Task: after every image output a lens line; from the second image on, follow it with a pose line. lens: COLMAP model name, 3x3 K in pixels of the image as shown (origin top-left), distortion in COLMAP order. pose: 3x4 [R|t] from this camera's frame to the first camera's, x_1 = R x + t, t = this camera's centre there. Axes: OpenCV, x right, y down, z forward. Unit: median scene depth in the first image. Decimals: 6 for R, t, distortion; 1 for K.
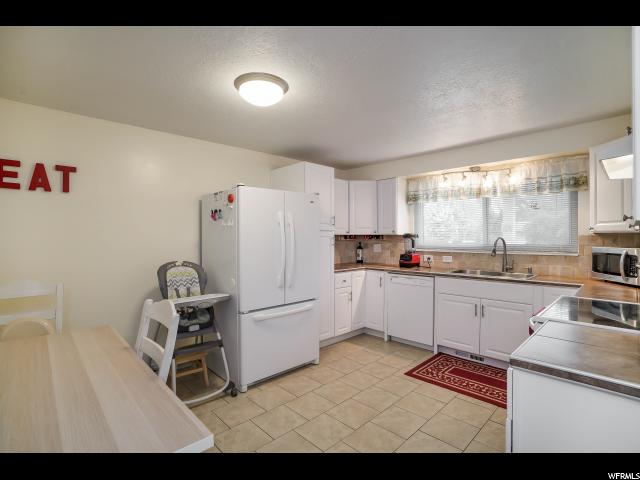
lens RADIAL K [[308.7, 0, 319.2], [0, 308.7, 240.7], [0, 0, 1]] dist [-0.028412, 0.000236]
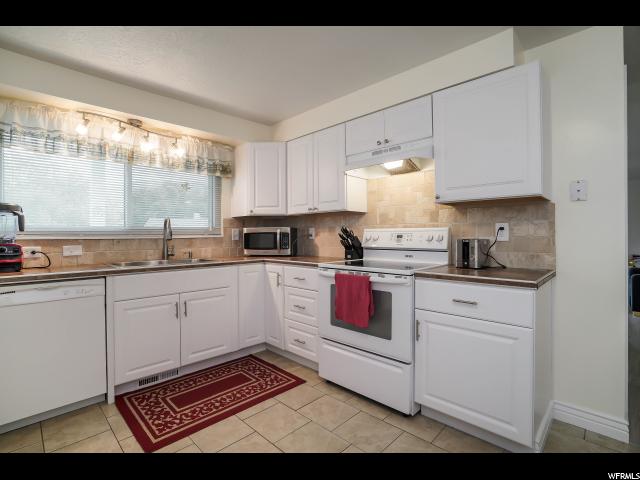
lens RADIAL K [[308.7, 0, 319.0], [0, 308.7, 233.3], [0, 0, 1]] dist [-0.028412, 0.000236]
pose [[-0.012492, 0.005888, 0.999905, -0.238949], [0.015331, 0.999866, -0.005696, 0.043826], [-0.999804, 0.015259, -0.012580, 0.618411]]
